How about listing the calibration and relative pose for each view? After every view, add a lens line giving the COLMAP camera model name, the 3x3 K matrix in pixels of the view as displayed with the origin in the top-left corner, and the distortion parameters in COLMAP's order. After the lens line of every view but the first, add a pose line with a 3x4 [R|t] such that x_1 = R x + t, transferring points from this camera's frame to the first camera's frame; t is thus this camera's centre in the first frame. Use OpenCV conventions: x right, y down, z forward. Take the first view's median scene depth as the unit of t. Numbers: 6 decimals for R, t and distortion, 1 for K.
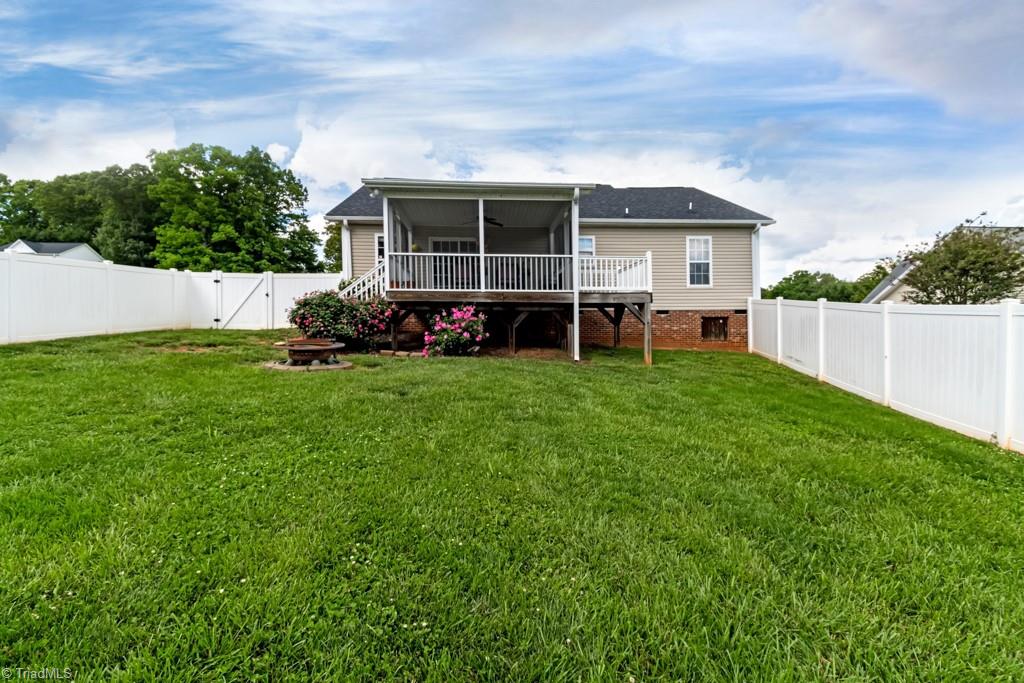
lens RADIAL K [[448.6, 0, 495.2], [0, 448.6, 302.2], [0, 0, 1]] dist [-0.000830, -0.000390]
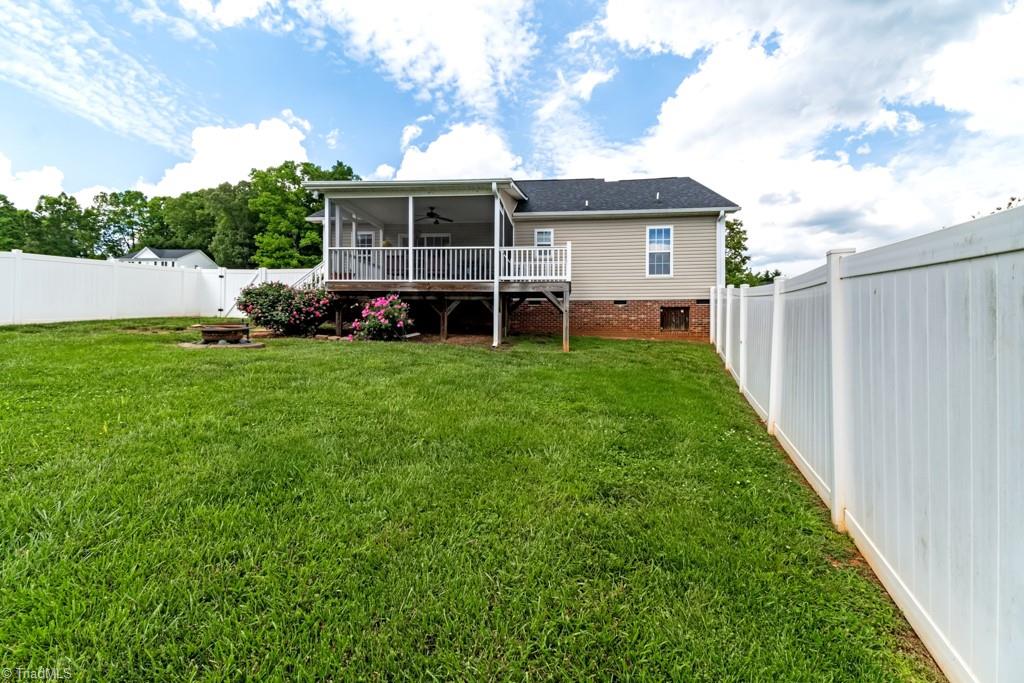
lens RADIAL K [[424.9, 0, 514.2], [0, 424.9, 303.2], [0, 0, 1]] dist [0.032251, 0.000042]
pose [[0.987490, -0.002839, -0.157658, 0.286509], [0.003925, 0.999971, 0.006578, 0.016926], [0.157635, -0.007115, 0.987472, 0.014214]]
